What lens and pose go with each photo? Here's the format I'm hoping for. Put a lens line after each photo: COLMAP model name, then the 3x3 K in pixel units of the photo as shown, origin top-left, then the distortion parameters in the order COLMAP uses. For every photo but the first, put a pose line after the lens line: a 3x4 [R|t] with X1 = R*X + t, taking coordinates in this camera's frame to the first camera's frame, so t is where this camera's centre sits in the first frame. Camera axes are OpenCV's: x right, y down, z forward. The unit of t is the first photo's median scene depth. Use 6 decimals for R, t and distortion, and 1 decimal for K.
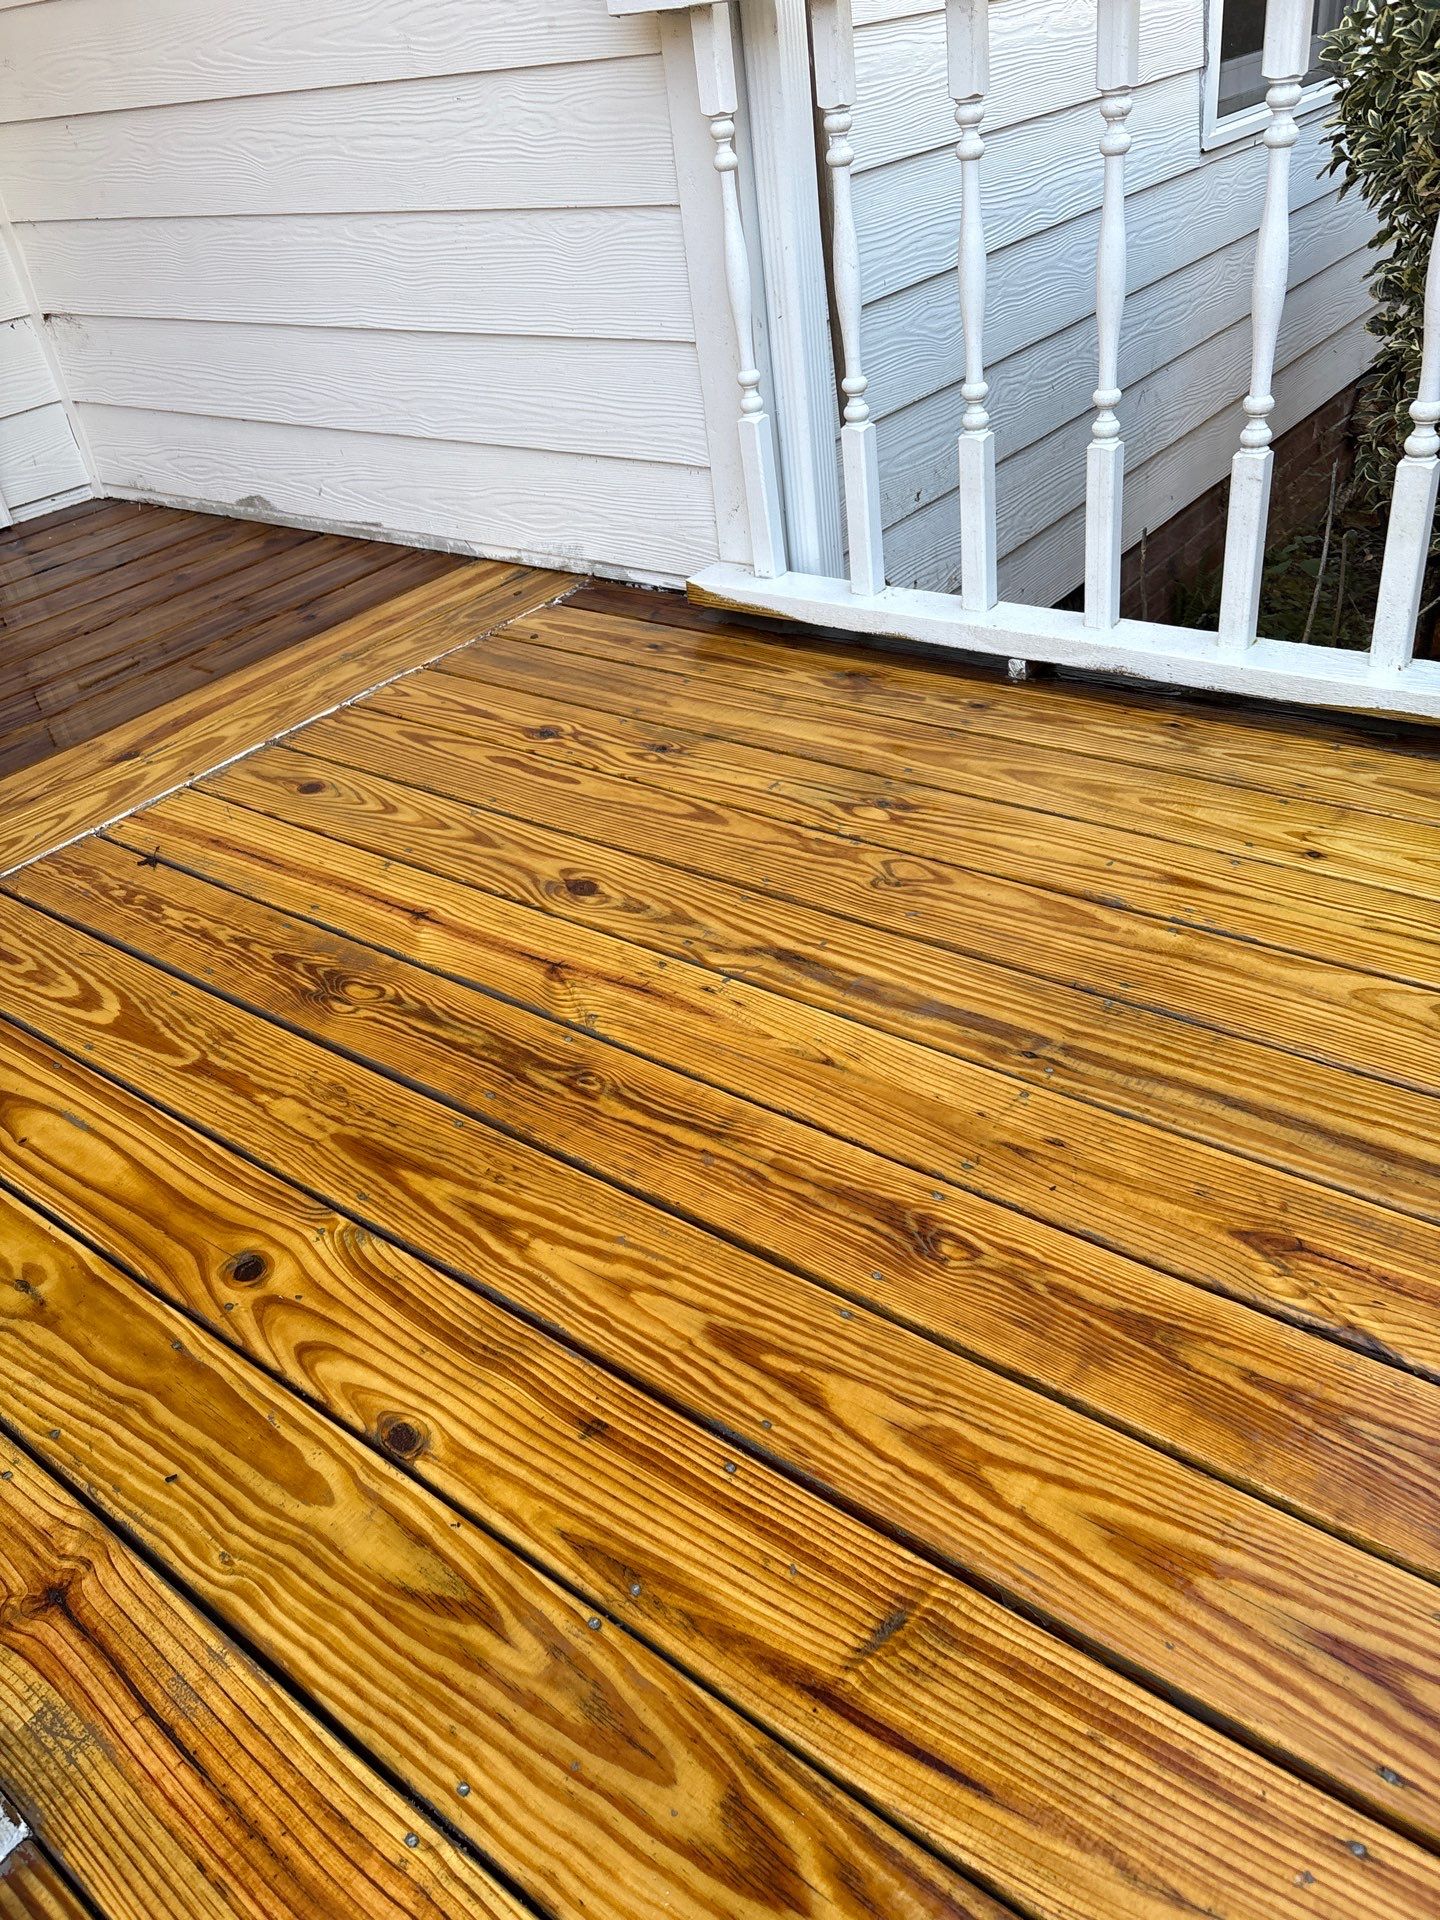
lens RADIAL K [[1457.4, 0, 708.3], [0, 1457.4, 951.7], [0, 0, 1]] dist [0.034347, -0.049705]
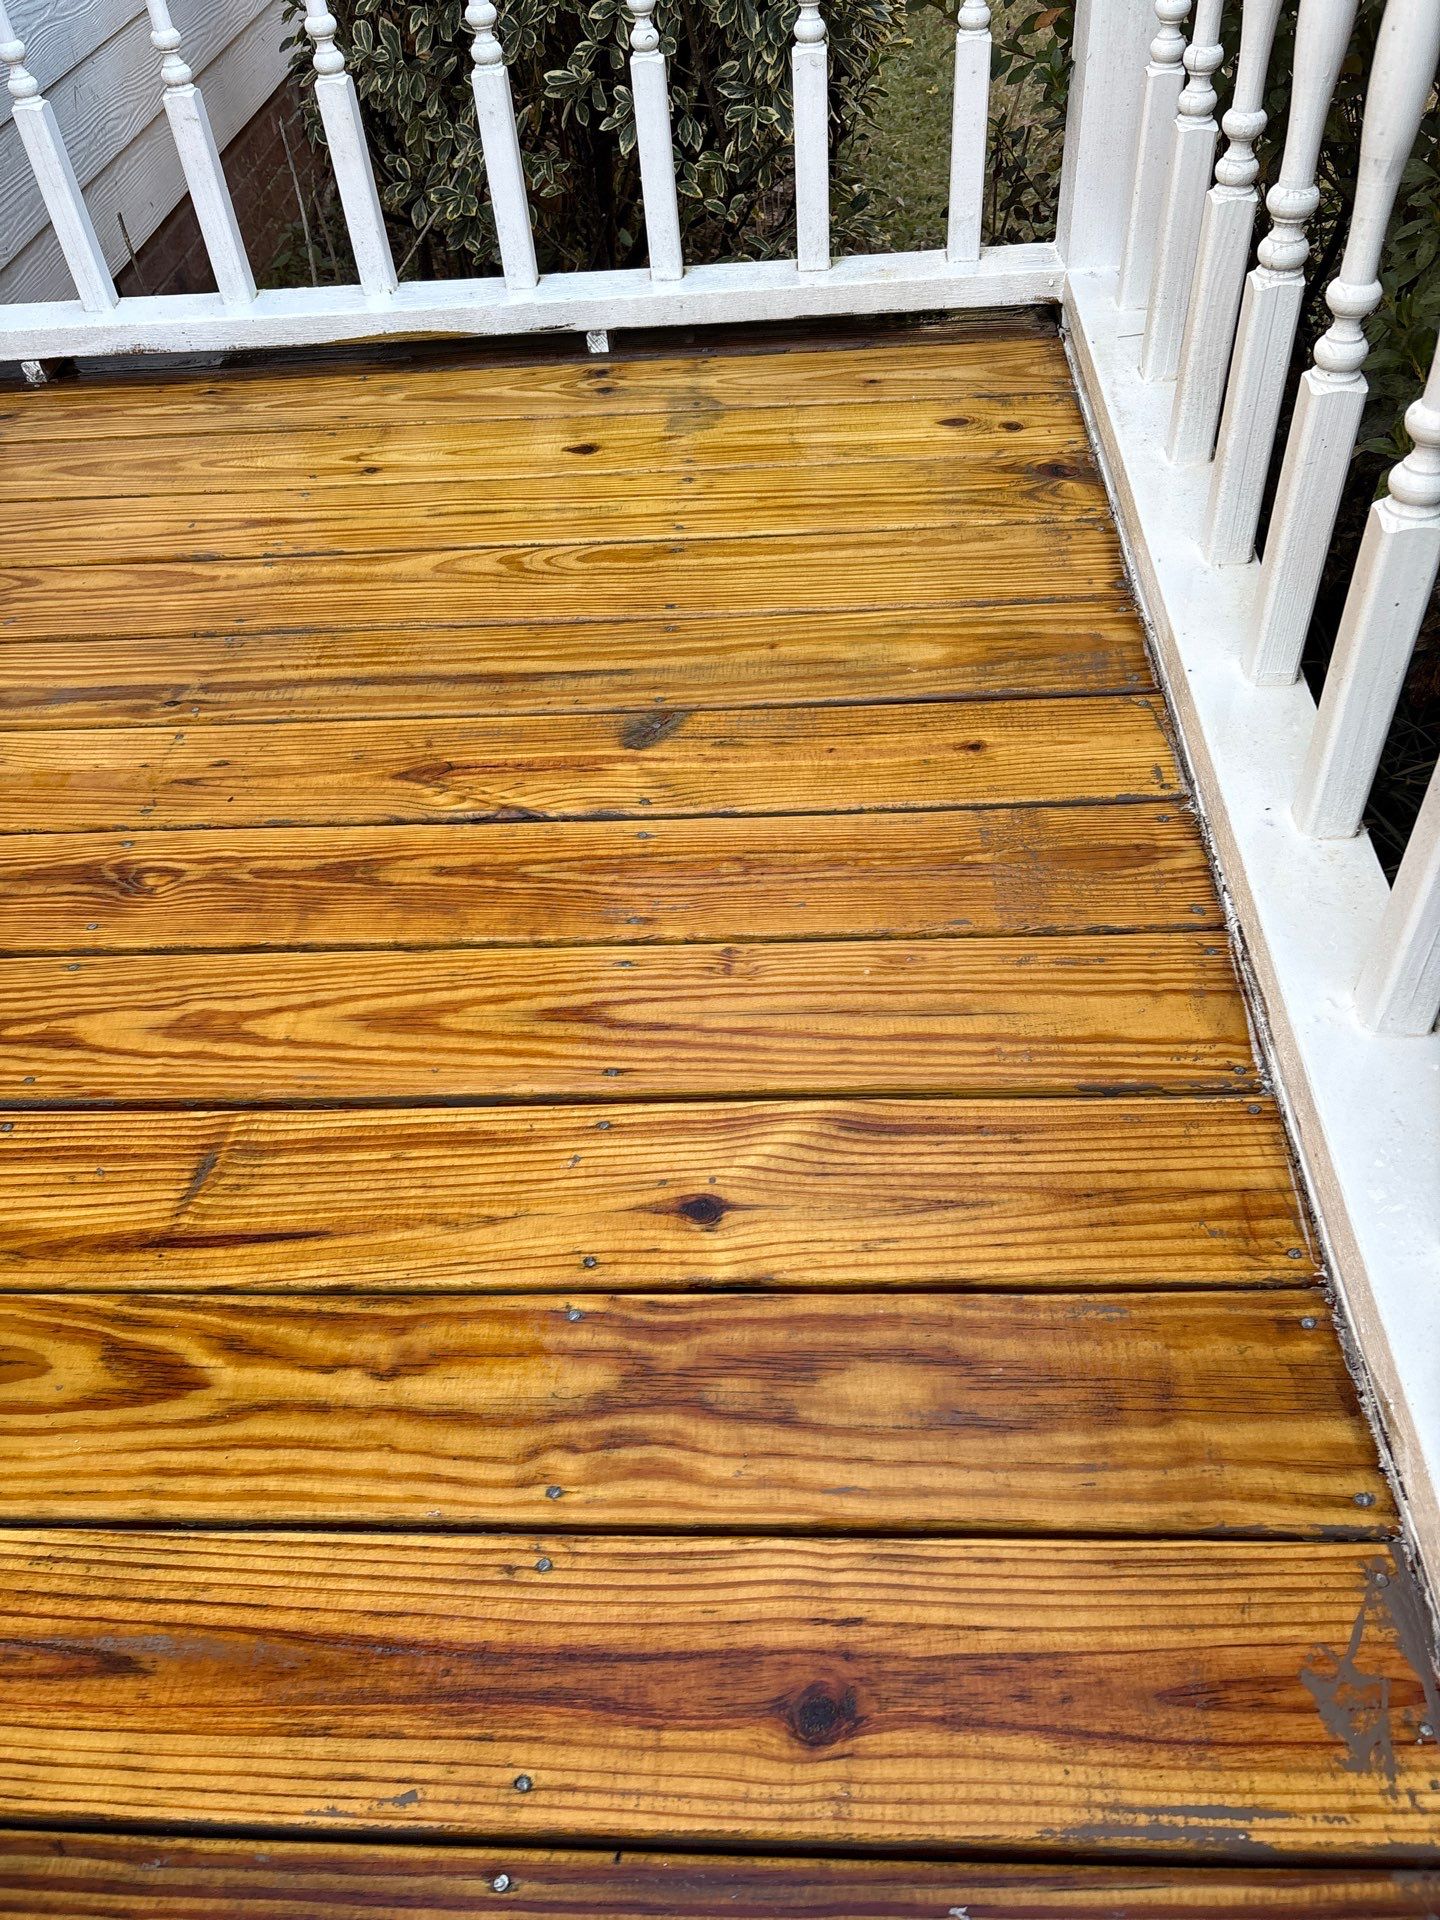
lens RADIAL K [[1457.4, 0, 712.9], [0, 1457.4, 964.6], [0, 0, 1]] dist [0.034347, -0.049705]
pose [[0.812698, -0.372858, 0.447770, 0.000066], [0.304339, 0.926933, 0.219485, 0.122586], [-0.496889, -0.042101, 0.866792, -0.082486]]
